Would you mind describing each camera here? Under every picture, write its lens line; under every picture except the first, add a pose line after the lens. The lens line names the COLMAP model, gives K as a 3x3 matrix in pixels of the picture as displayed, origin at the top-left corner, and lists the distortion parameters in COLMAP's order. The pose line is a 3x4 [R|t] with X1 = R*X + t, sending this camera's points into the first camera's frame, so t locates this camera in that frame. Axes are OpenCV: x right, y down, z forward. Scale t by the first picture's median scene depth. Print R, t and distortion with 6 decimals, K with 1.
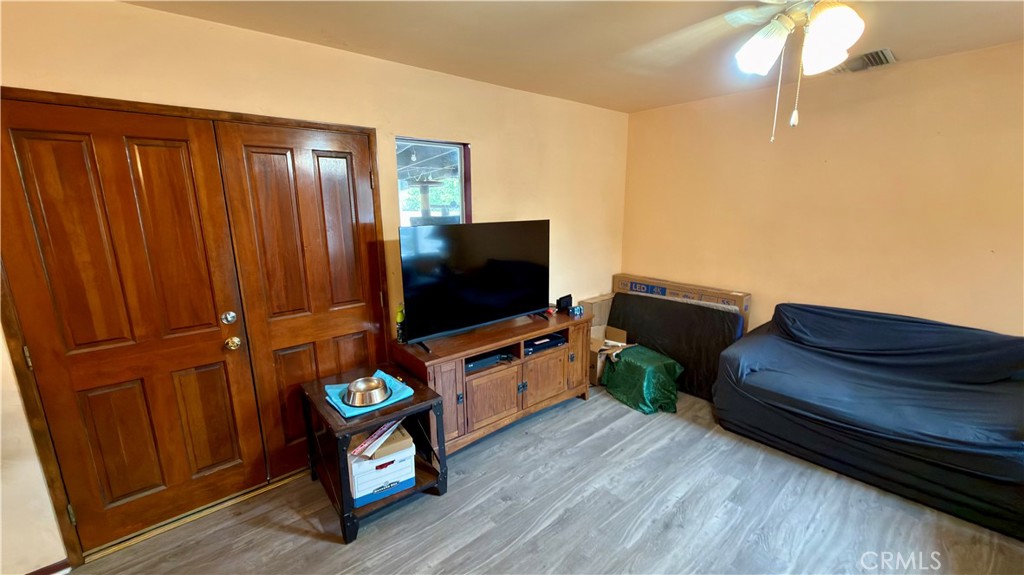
lens RADIAL K [[406.1, 0, 514.5], [0, 406.1, 285.5], [0, 0, 1]] dist [-0.002574, -0.000298]
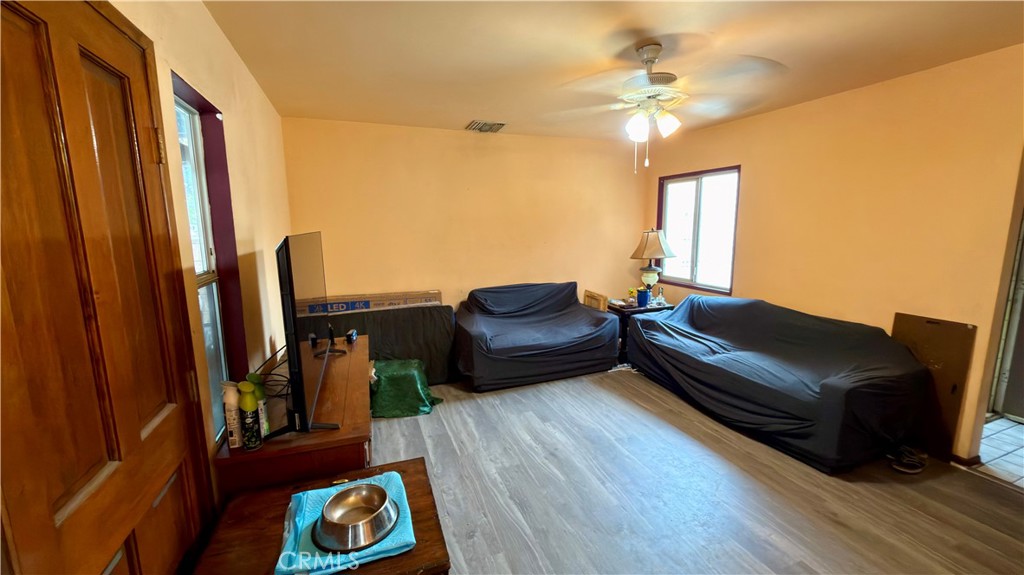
lens RADIAL K [[406.1, 0, 512.3], [0, 406.1, 286.5], [0, 0, 1]] dist [-0.002574, -0.000298]
pose [[0.344668, -0.137071, 0.928663, -0.665602], [0.196357, 0.977925, 0.071466, -0.046886], [-0.917958, 0.157718, 0.363974, 0.457014]]
